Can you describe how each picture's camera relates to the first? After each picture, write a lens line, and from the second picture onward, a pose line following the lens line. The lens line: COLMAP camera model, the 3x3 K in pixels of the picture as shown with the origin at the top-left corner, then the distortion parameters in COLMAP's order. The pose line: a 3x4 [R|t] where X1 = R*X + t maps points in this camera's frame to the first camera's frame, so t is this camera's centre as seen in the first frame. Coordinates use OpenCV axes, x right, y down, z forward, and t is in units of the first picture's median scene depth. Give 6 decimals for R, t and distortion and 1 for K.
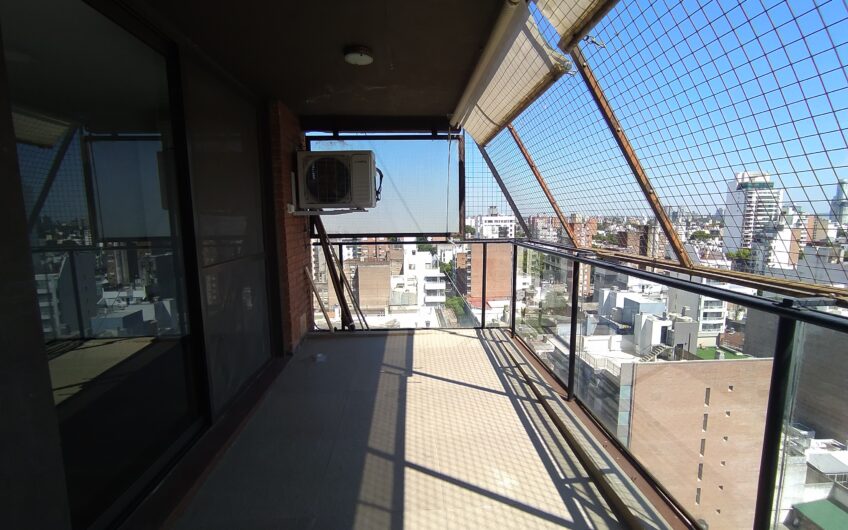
lens RADIAL K [[386.3, 0, 427.3], [0, 386.3, 267.9], [0, 0, 1]] dist [-0.058242, 0.036117]
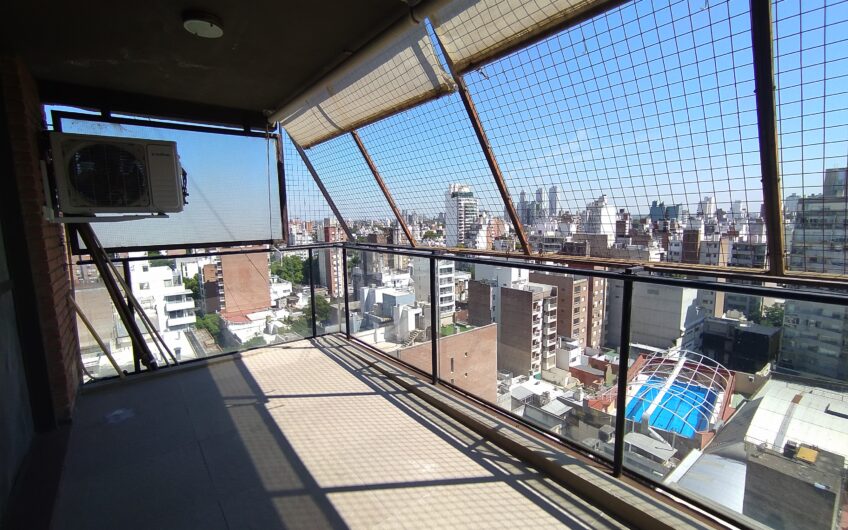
lens RADIAL K [[386.3, 0, 427.3], [0, 386.3, 267.9], [0, 0, 1]] dist [-0.058242, 0.036117]
pose [[0.818723, -0.081499, 0.568376, -0.169319], [0.088992, 0.995925, 0.014617, -0.004762], [-0.567251, 0.038613, 0.822639, 0.047665]]
